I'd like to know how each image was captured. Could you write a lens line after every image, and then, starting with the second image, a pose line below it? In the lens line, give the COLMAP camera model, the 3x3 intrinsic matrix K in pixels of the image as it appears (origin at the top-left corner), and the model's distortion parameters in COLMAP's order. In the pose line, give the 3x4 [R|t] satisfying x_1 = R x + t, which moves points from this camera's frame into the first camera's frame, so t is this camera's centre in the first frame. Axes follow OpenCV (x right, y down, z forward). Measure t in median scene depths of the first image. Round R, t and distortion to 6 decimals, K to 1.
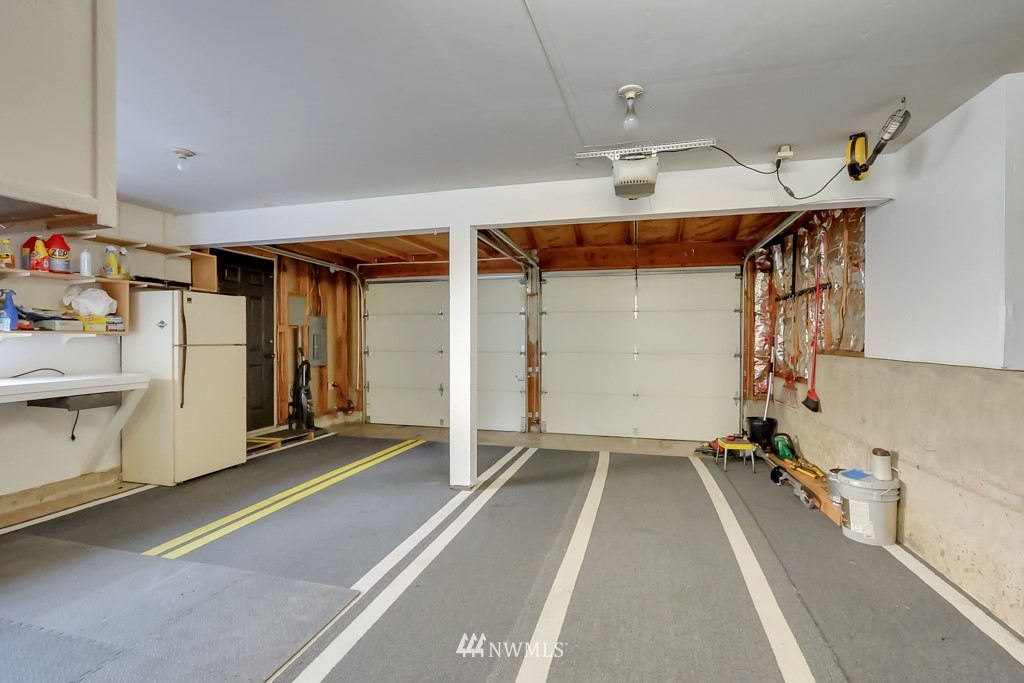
lens RADIAL K [[474.2, 0, 509.7], [0, 474.2, 340.8], [0, 0, 1]] dist [-0.011711, 0.000560]
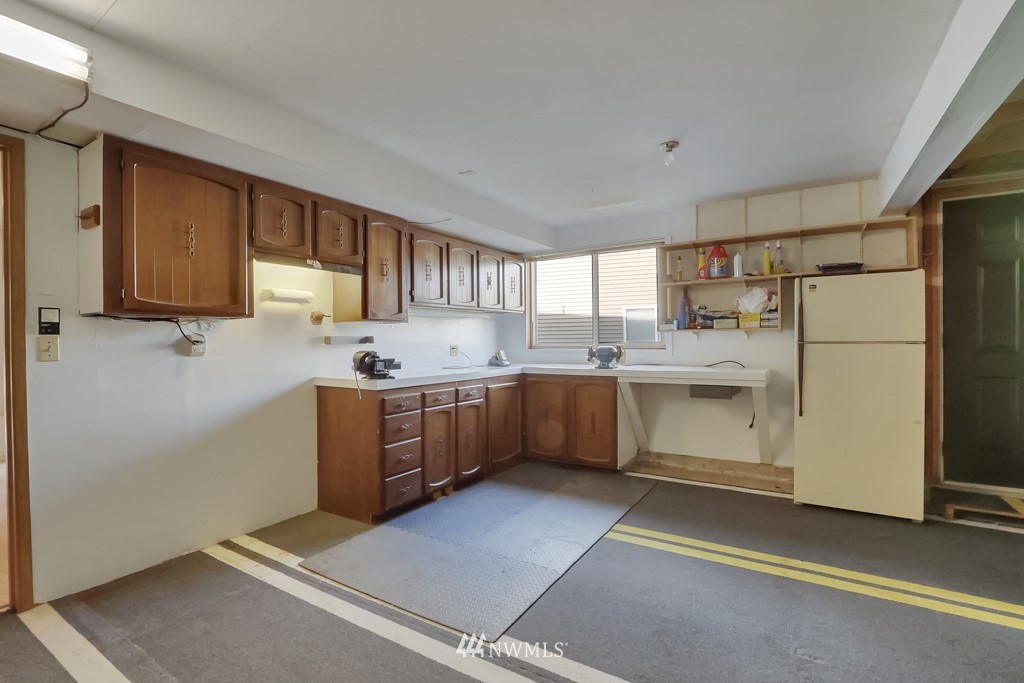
lens RADIAL K [[474.2, 0, 508.0], [0, 474.2, 344.2], [0, 0, 1]] dist [-0.011711, 0.000560]
pose [[-0.287790, 0.014373, -0.957586, 0.291870], [0.004036, 0.999897, 0.013795, -0.000998], [0.957685, 0.000105, -0.287818, 0.808126]]
